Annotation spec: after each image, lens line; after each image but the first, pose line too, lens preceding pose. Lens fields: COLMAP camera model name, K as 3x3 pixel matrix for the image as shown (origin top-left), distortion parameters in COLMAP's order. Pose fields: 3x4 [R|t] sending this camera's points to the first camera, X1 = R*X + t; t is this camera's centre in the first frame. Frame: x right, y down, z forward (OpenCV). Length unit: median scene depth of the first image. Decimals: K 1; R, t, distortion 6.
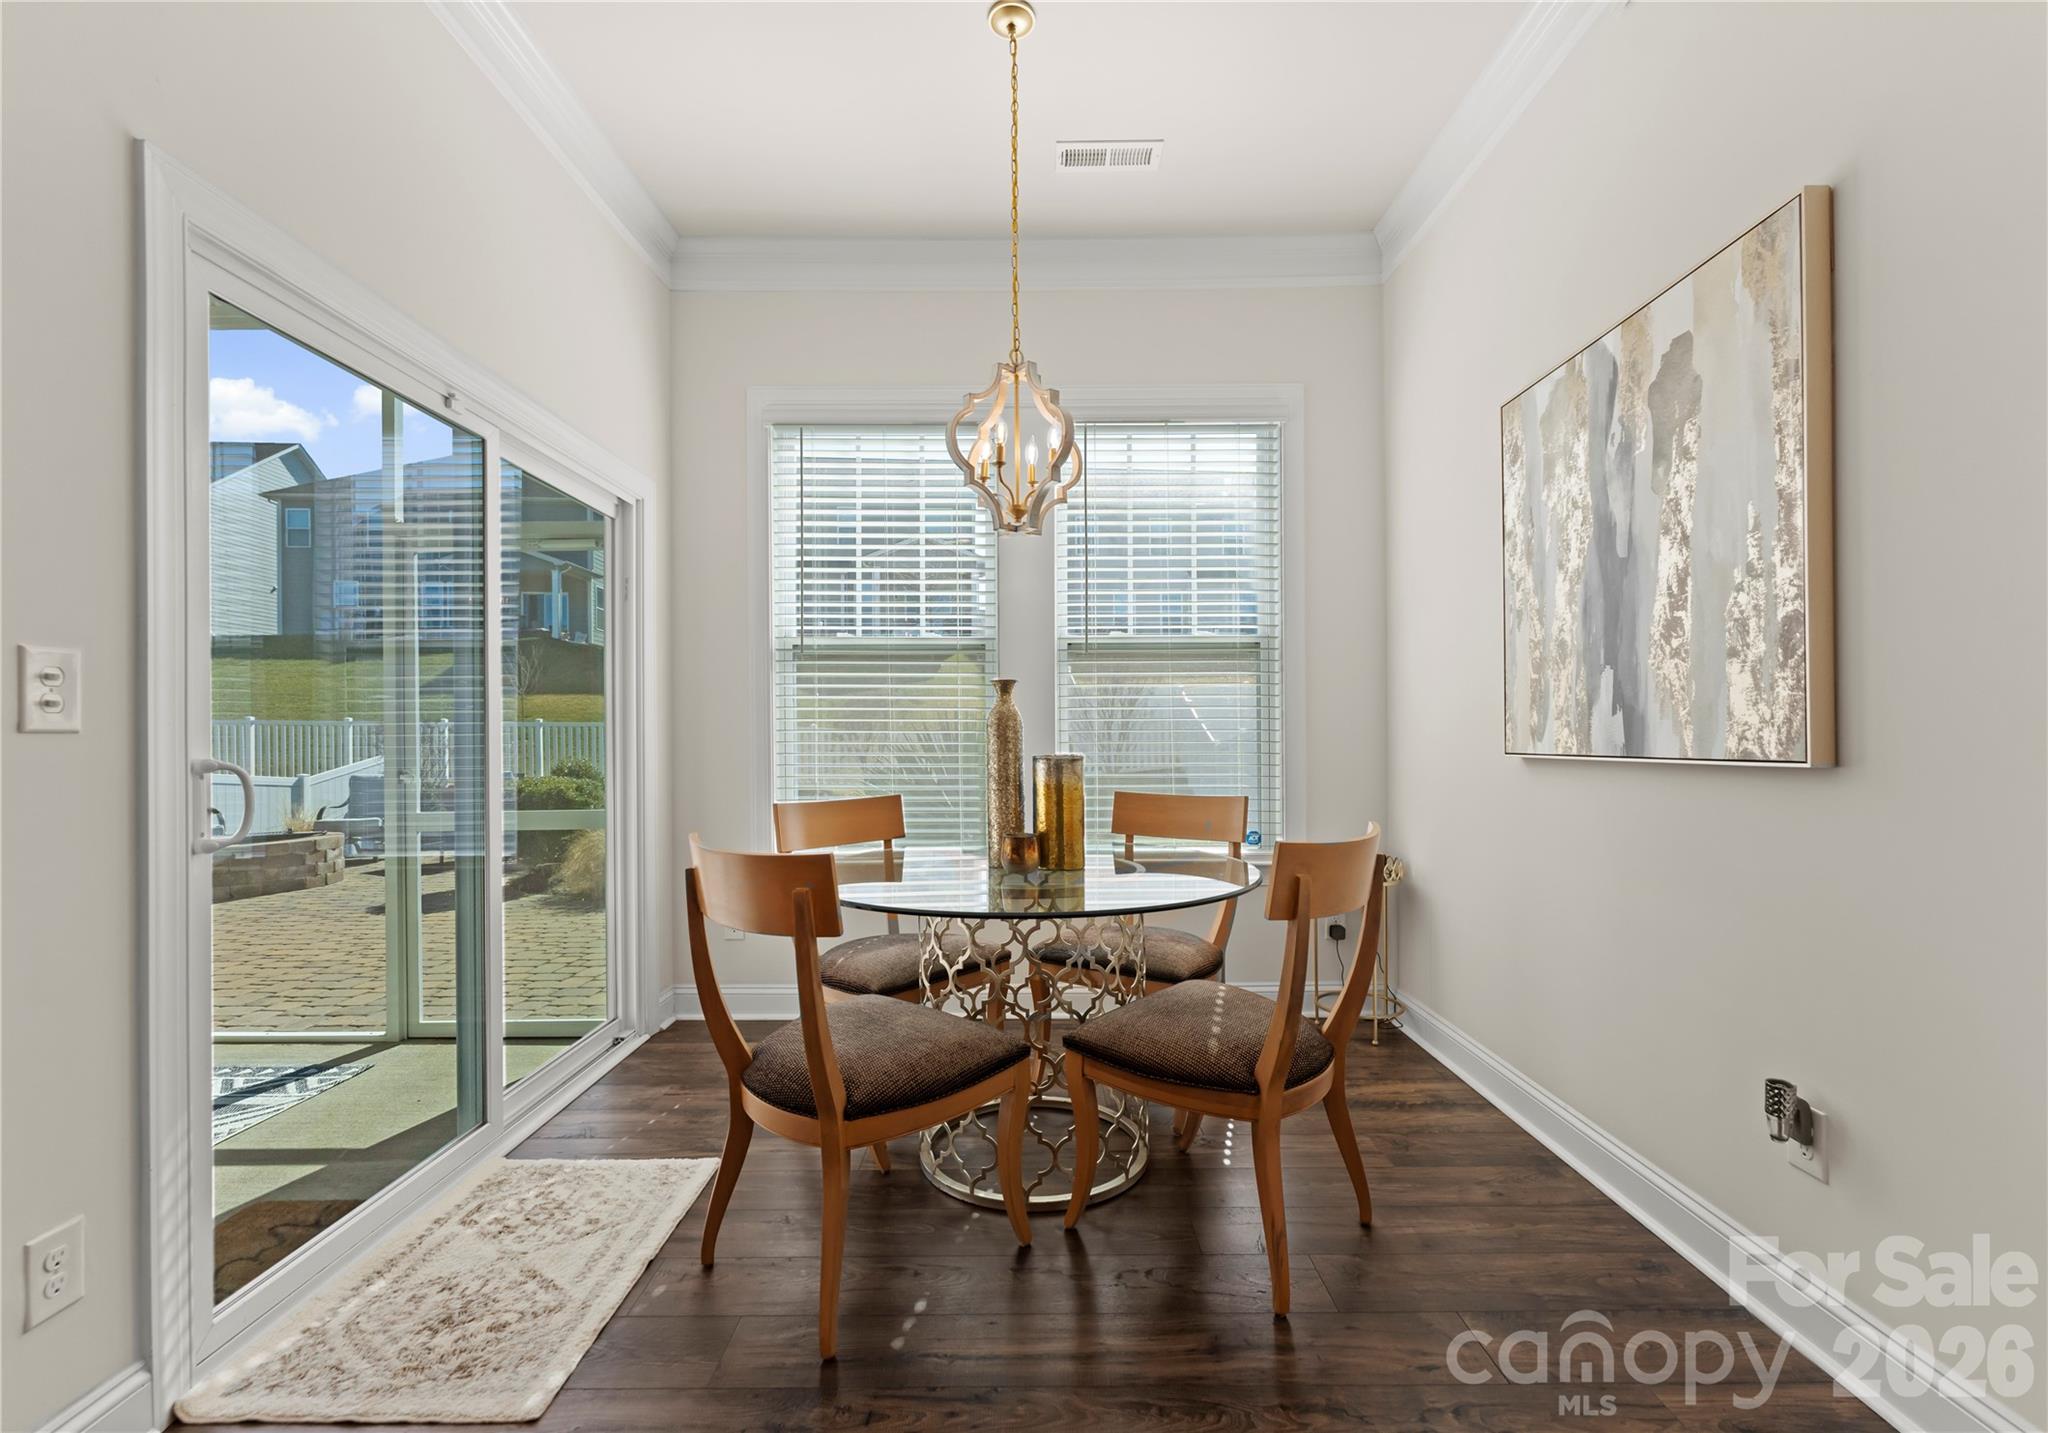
lens RADIAL K [[878.9, 0, 1033.8], [0, 878.9, 729.4], [0, 0, 1]] dist [0.000352, 0.000709]
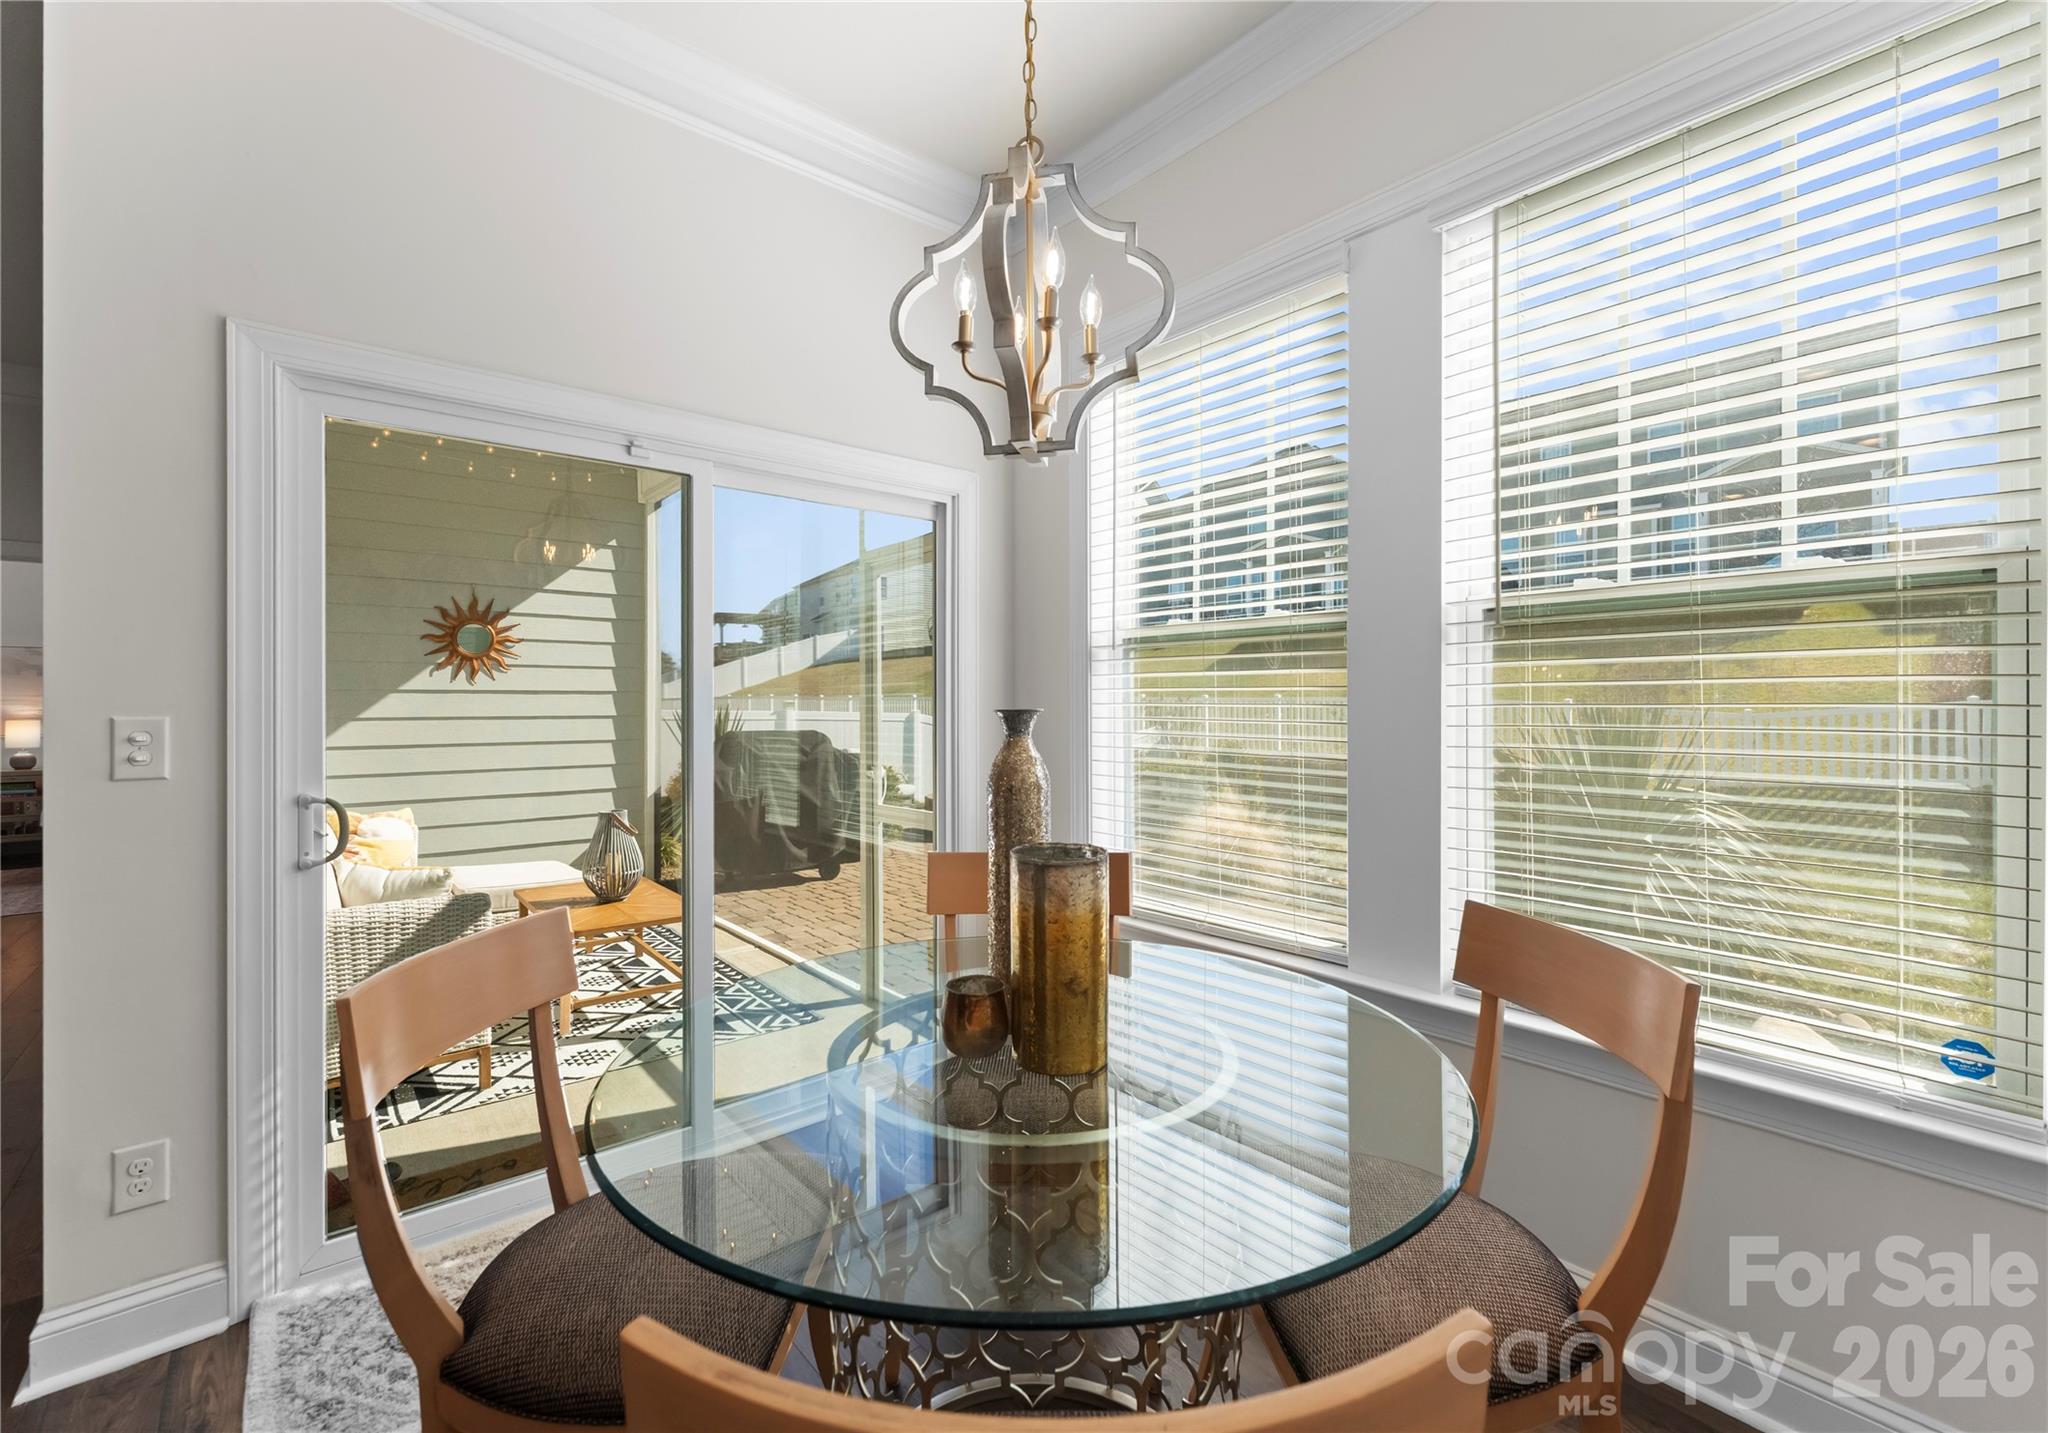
lens RADIAL K [[878.9, 0, 1024.4], [0, 878.9, 699.0], [0, 0, 1]] dist [0.000352, 0.000709]
pose [[0.648505, 0.002664, -0.761206, 0.292165], [0.002578, 0.999980, 0.005696, -0.045569], [0.761206, -0.005657, 0.648485, 0.419546]]
